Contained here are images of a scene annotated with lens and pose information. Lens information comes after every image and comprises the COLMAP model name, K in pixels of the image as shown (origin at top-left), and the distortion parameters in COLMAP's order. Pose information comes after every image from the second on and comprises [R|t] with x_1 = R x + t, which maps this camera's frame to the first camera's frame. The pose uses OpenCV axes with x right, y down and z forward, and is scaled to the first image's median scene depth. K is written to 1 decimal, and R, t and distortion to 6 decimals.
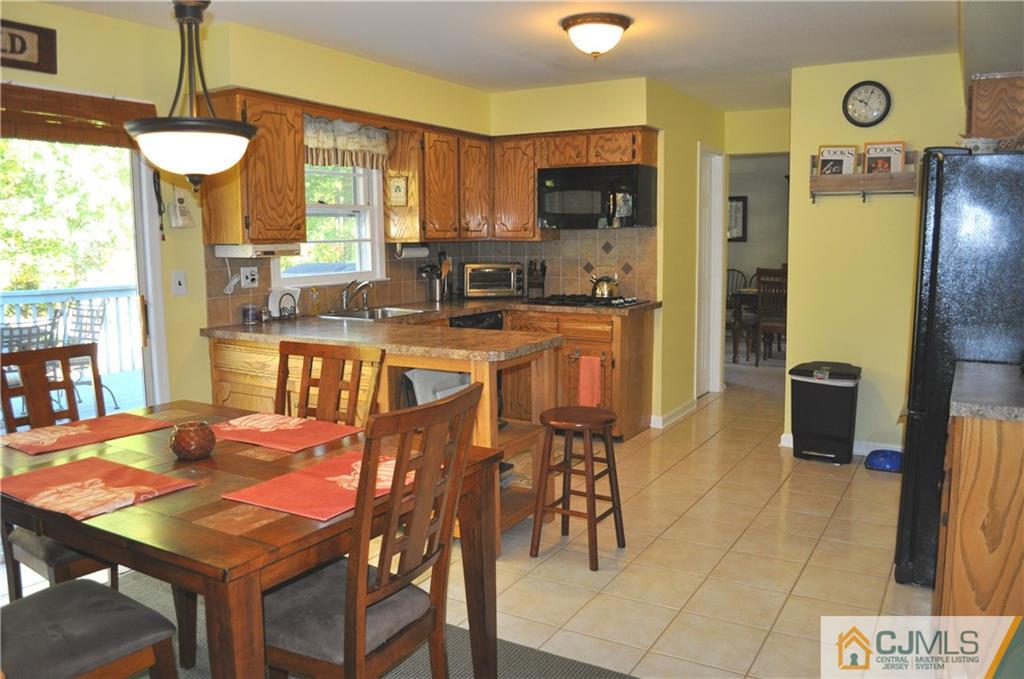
lens RADIAL K [[805.0, 0, 512.0], [0, 805.0, 339.5], [0, 0, 1]] dist [-0.088073, 0.001772]
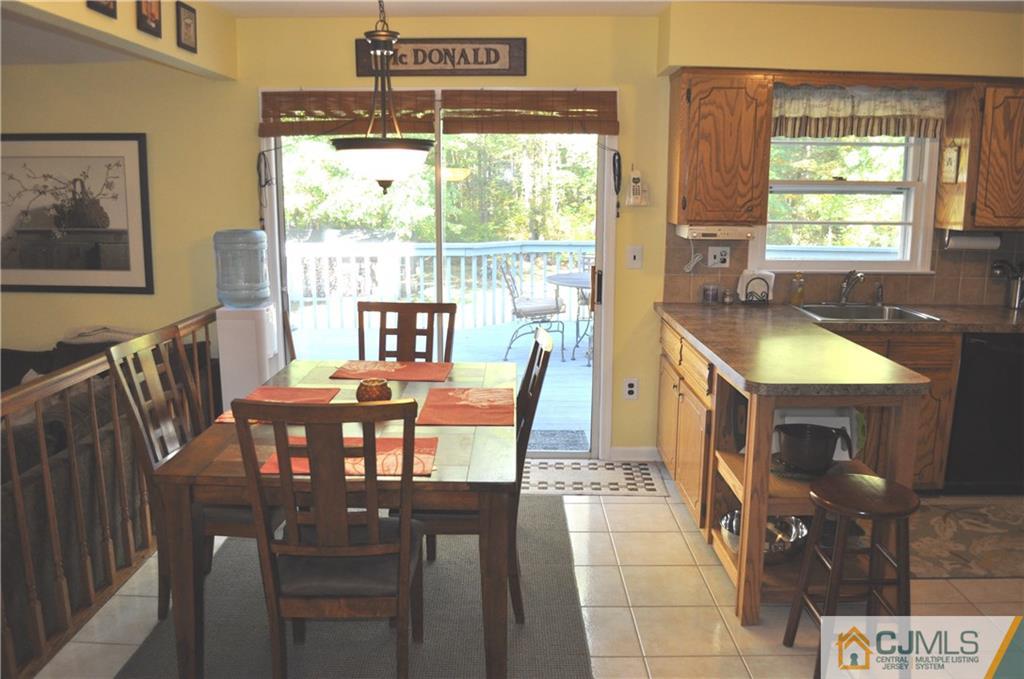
lens RADIAL K [[805.0, 0, 512.0], [0, 805.0, 339.5], [0, 0, 1]] dist [-0.088073, 0.001772]
pose [[0.493046, 0.170199, -0.853193, 0.423345], [-0.116389, 0.984766, 0.129186, -0.079690], [0.862183, 0.035608, 0.505345, 0.301613]]
